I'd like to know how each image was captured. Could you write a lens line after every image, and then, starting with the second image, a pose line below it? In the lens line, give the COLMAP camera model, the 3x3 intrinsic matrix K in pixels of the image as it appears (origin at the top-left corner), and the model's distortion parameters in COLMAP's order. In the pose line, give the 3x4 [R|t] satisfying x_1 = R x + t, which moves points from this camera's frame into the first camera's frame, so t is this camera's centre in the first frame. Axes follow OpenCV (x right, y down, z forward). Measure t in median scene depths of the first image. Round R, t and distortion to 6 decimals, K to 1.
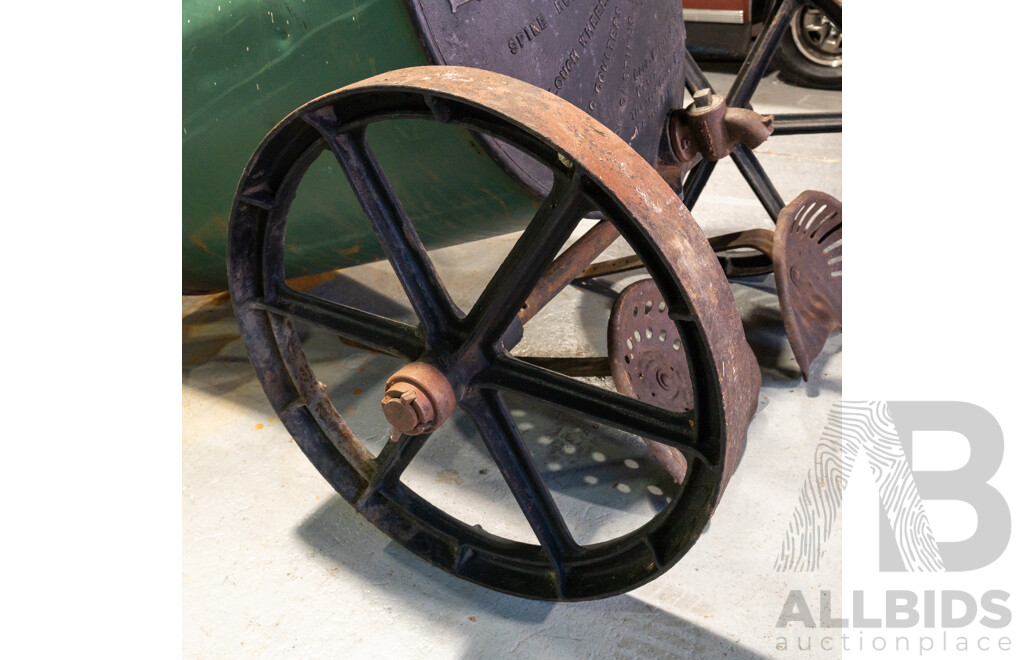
lens RADIAL K [[870.0, 0, 512.0], [0, 870.0, 330.0], [0, 0, 1]] dist [0.004293, 0.003725]
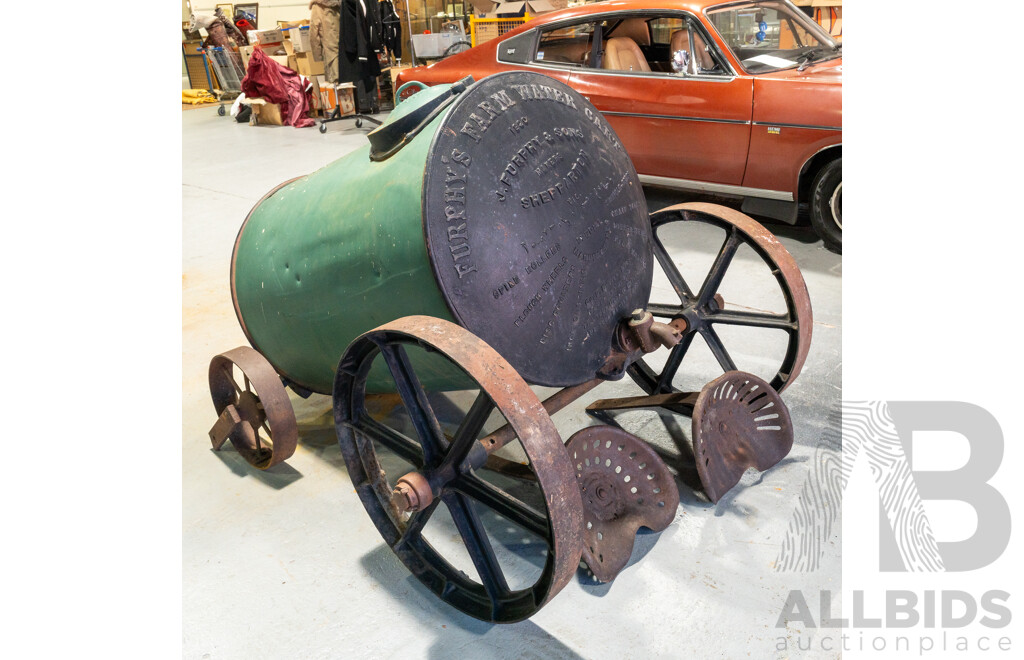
lens RADIAL K [[816.9, 0, 514.1], [0, 816.9, 312.9], [0, 0, 1]] dist [0.004970, 0.001631]
pose [[0.975598, 0.074642, -0.206486, 0.357910], [-0.095588, 0.991031, -0.093387, -0.129804], [0.197664, 0.110846, 0.973983, -0.562792]]
